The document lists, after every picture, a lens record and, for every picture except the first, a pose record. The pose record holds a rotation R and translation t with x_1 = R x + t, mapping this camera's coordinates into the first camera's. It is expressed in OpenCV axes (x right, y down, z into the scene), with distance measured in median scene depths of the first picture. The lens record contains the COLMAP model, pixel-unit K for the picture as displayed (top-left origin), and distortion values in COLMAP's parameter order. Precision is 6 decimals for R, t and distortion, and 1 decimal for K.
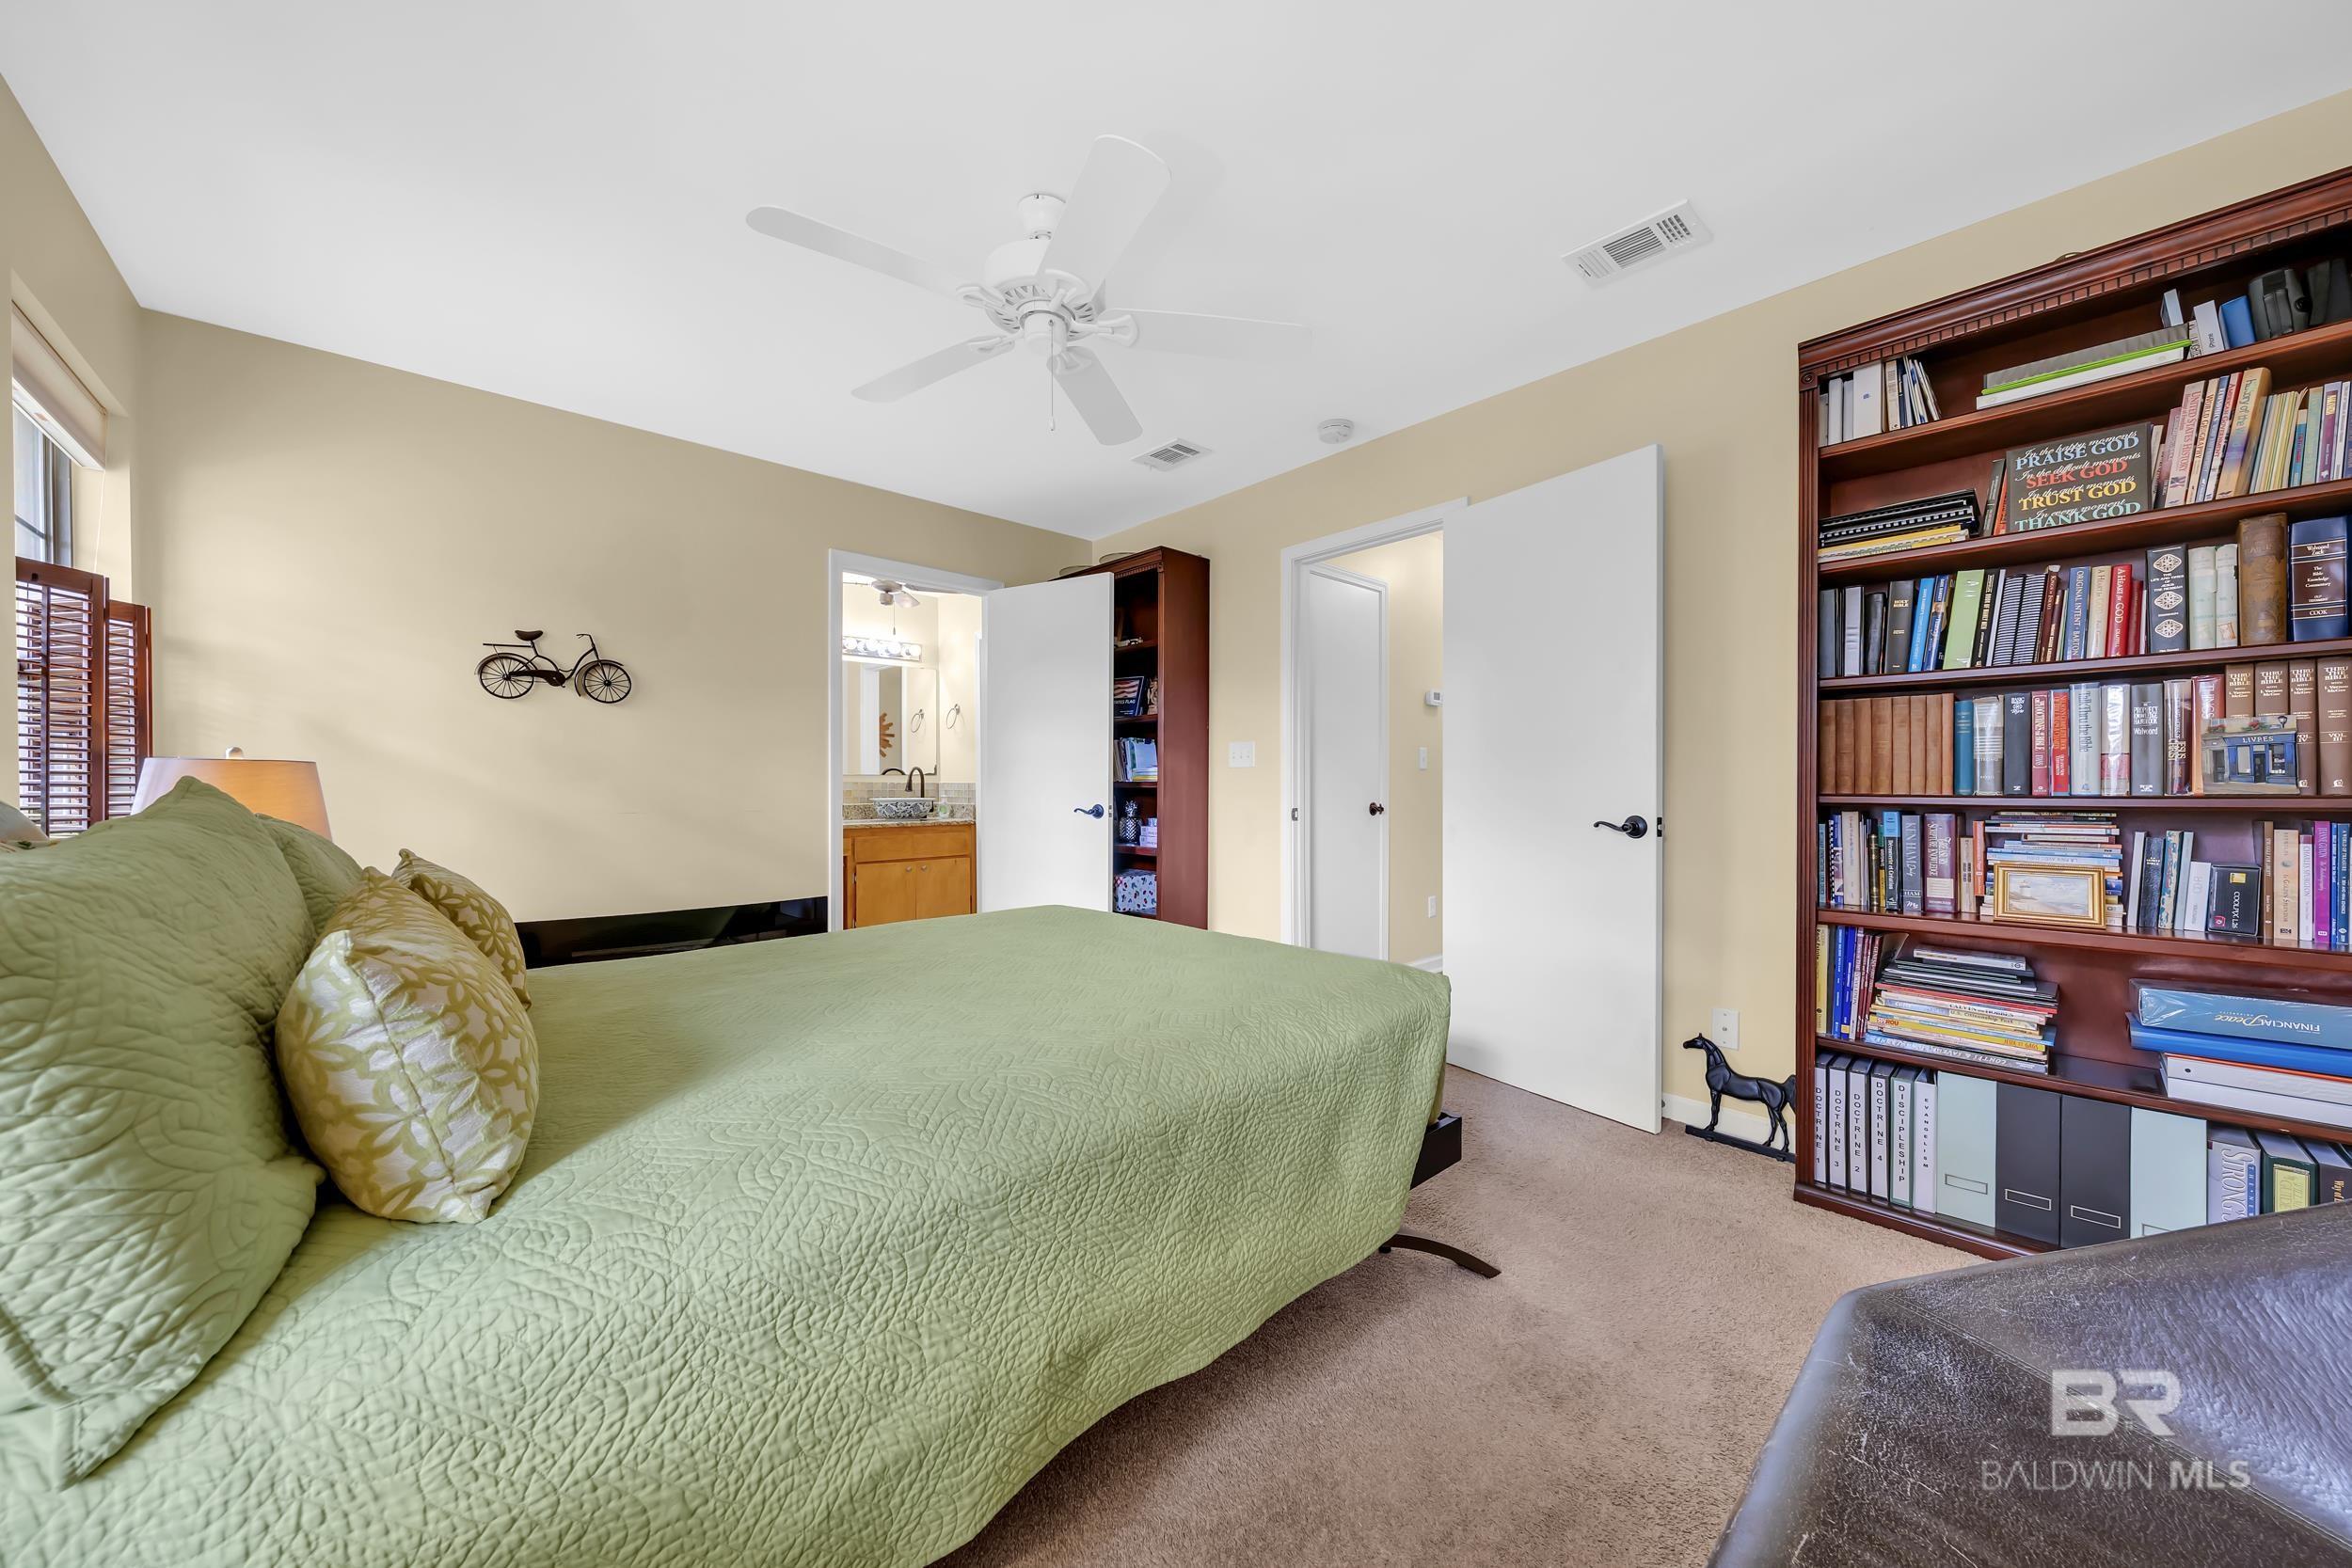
lens RADIAL K [[823.8, 0, 1180.0], [0, 823.8, 779.5], [0, 0, 1]] dist [-0.000963, 0.000020]
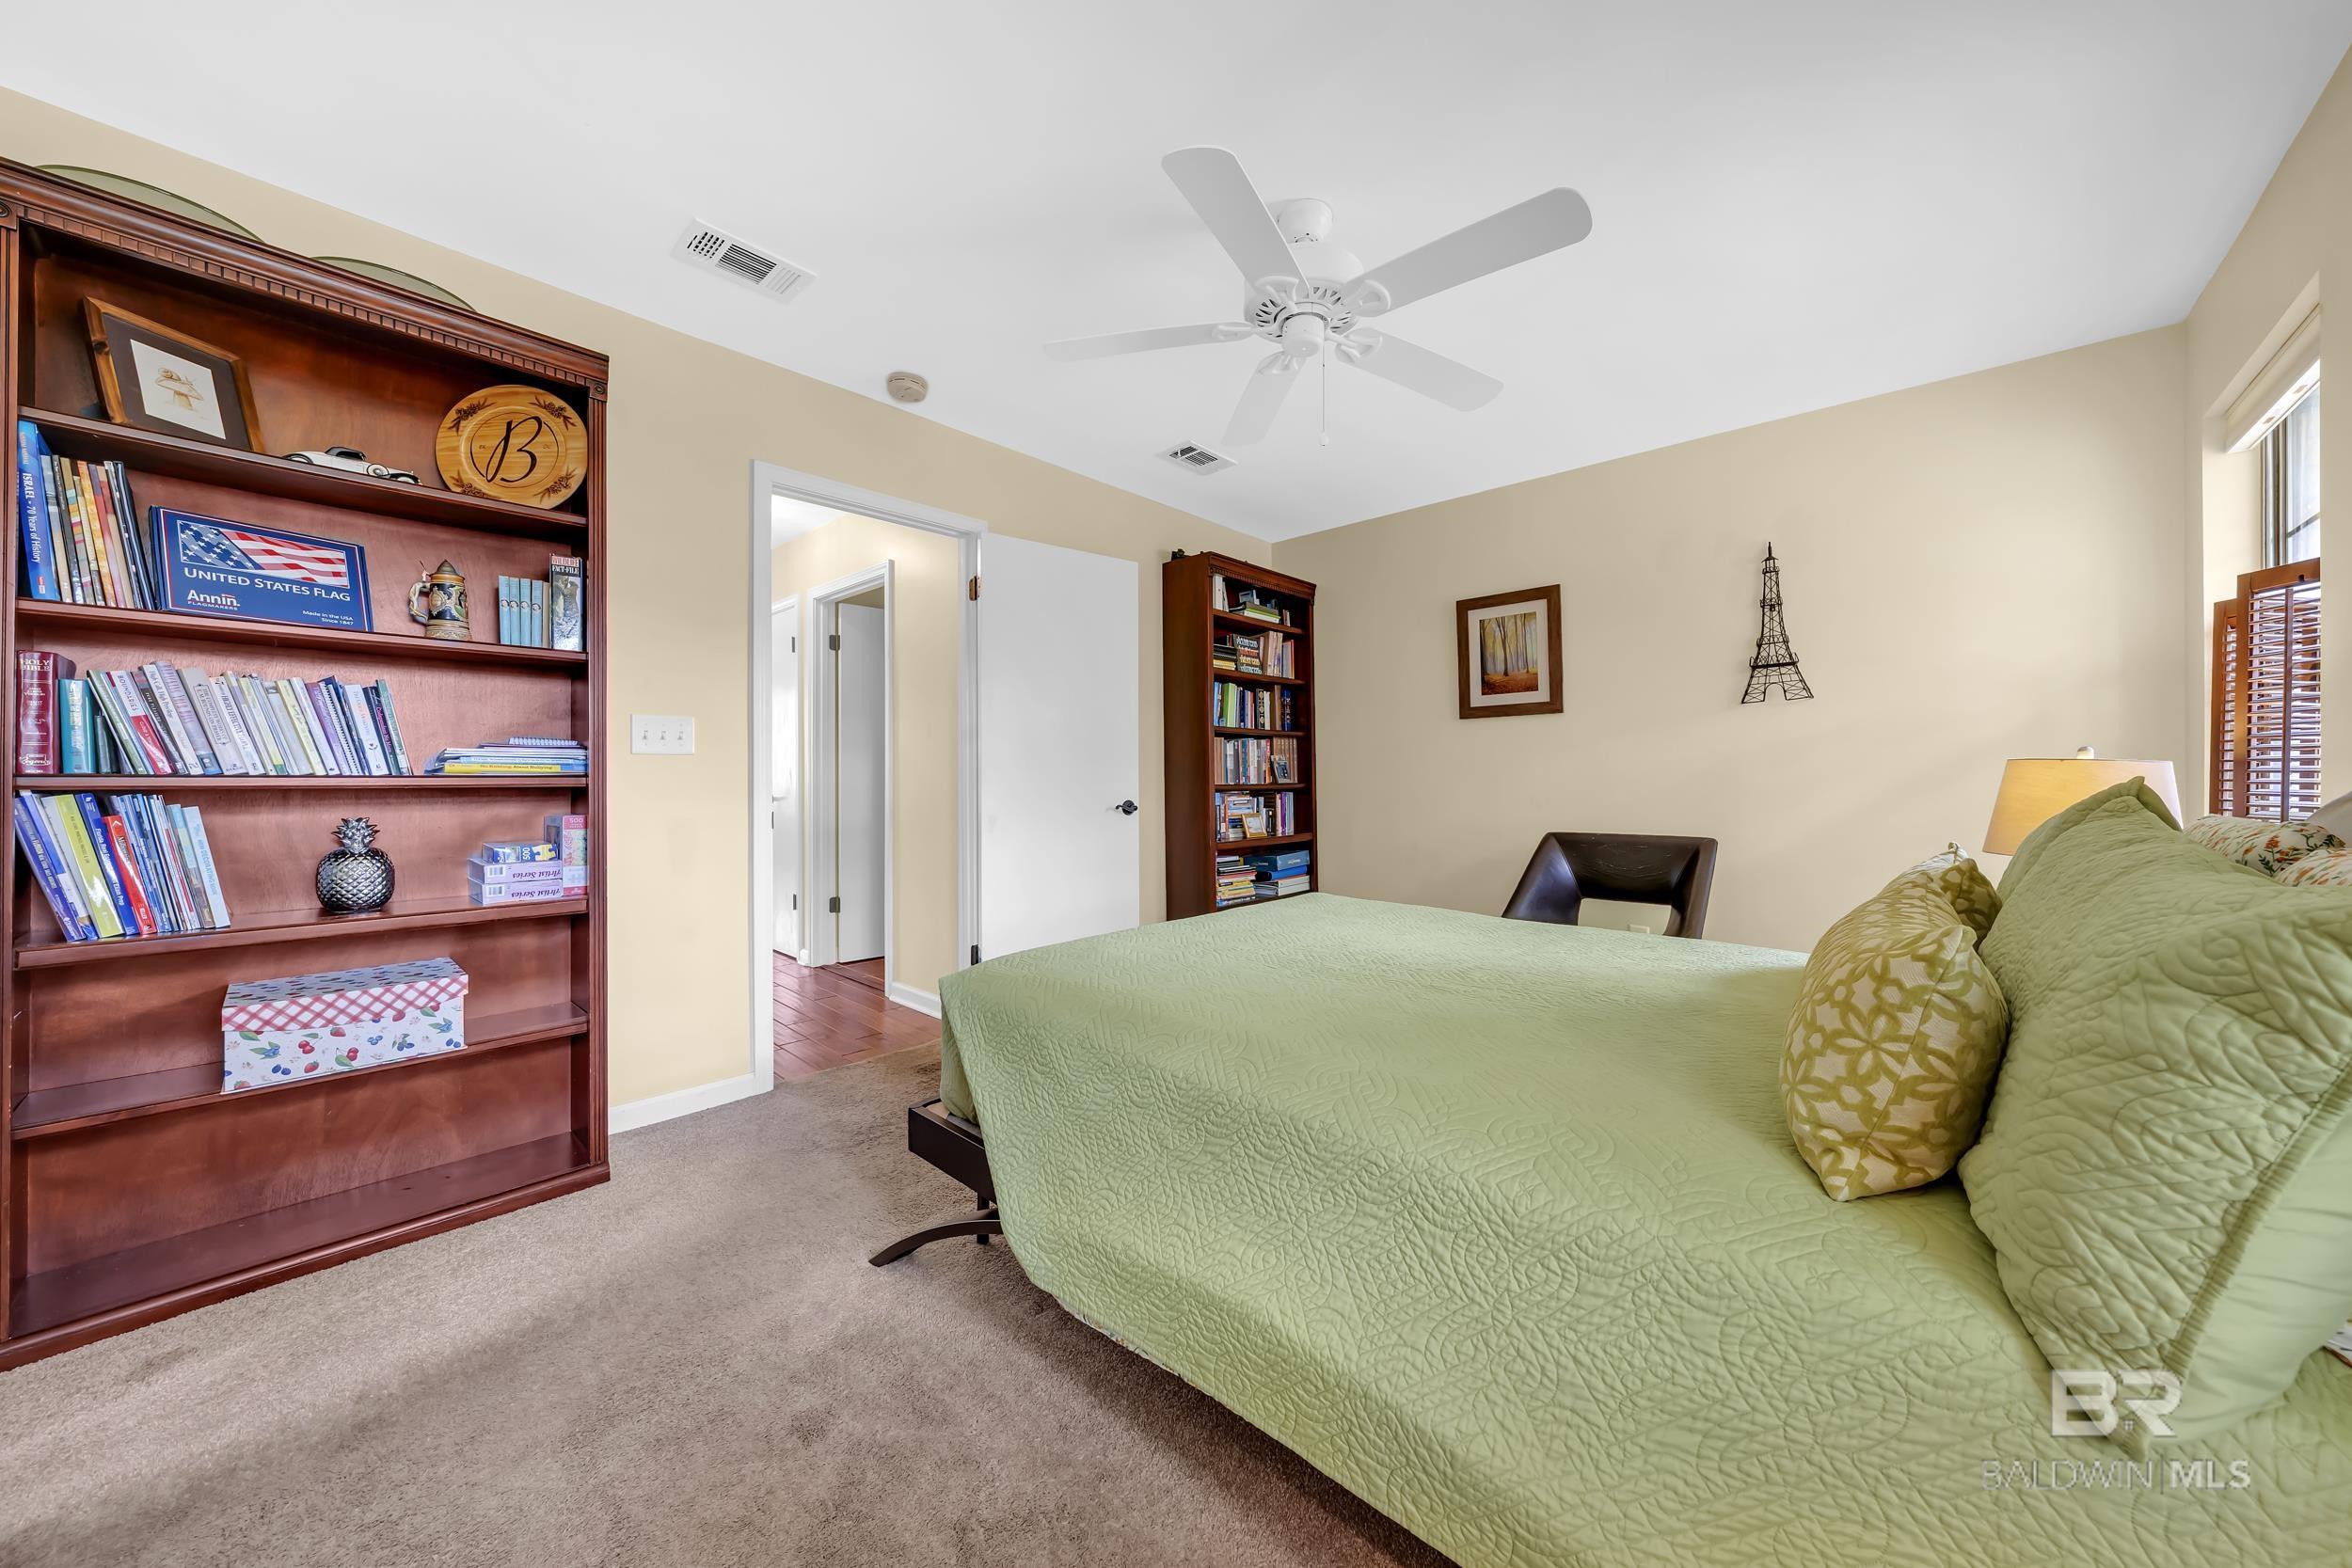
lens RADIAL K [[823.8, 0, 1180.0], [0, 823.8, 779.5], [0, 0, 1]] dist [-0.000963, 0.000020]
pose [[-0.105112, 0.000059, 0.994460, -1.232757], [-0.003148, 0.999995, -0.000392, 0.008096], [-0.994455, -0.003171, -0.105111, 1.359158]]
